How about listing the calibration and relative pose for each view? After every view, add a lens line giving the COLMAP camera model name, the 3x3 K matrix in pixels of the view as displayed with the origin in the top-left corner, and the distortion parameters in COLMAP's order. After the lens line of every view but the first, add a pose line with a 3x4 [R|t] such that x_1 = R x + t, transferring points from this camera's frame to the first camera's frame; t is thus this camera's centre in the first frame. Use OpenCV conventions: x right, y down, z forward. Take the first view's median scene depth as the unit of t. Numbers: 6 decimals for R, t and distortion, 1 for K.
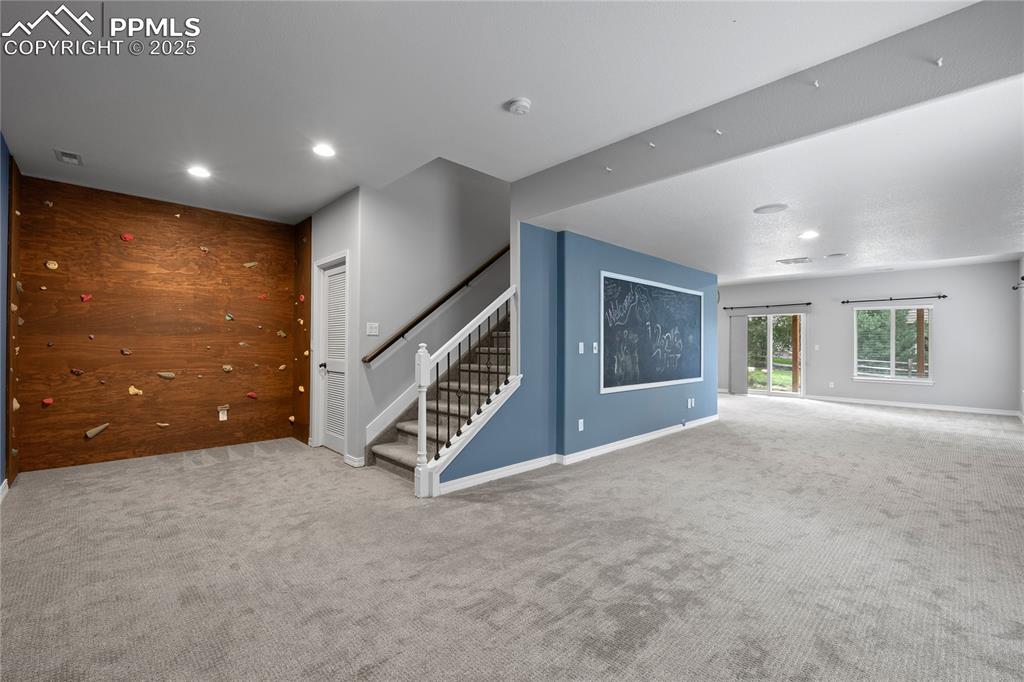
lens RADIAL K [[427.1, 0, 508.1], [0, 427.1, 343.1], [0, 0, 1]] dist [0.000210, -0.000030]
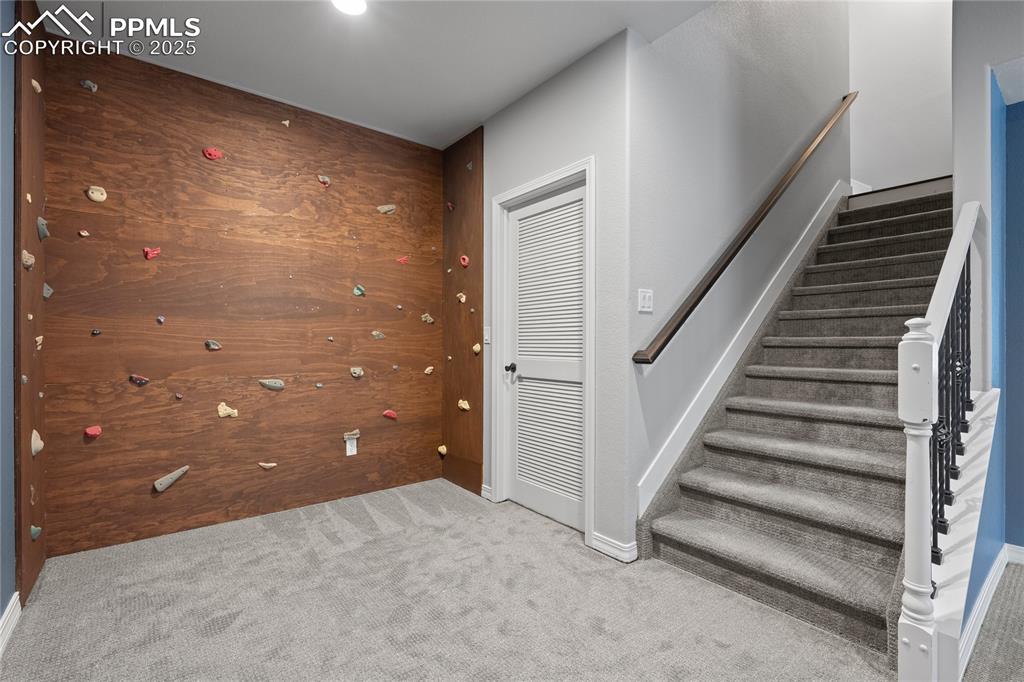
lens RADIAL K [[453.4, 0, 510.4], [0, 453.4, 343.3], [0, 0, 1]] dist [-0.001429, 0.000288]
pose [[0.995478, -0.004094, -0.094901, -0.419164], [0.004755, 0.999966, 0.006745, 0.015025], [0.094870, -0.007166, 0.995464, 0.407405]]
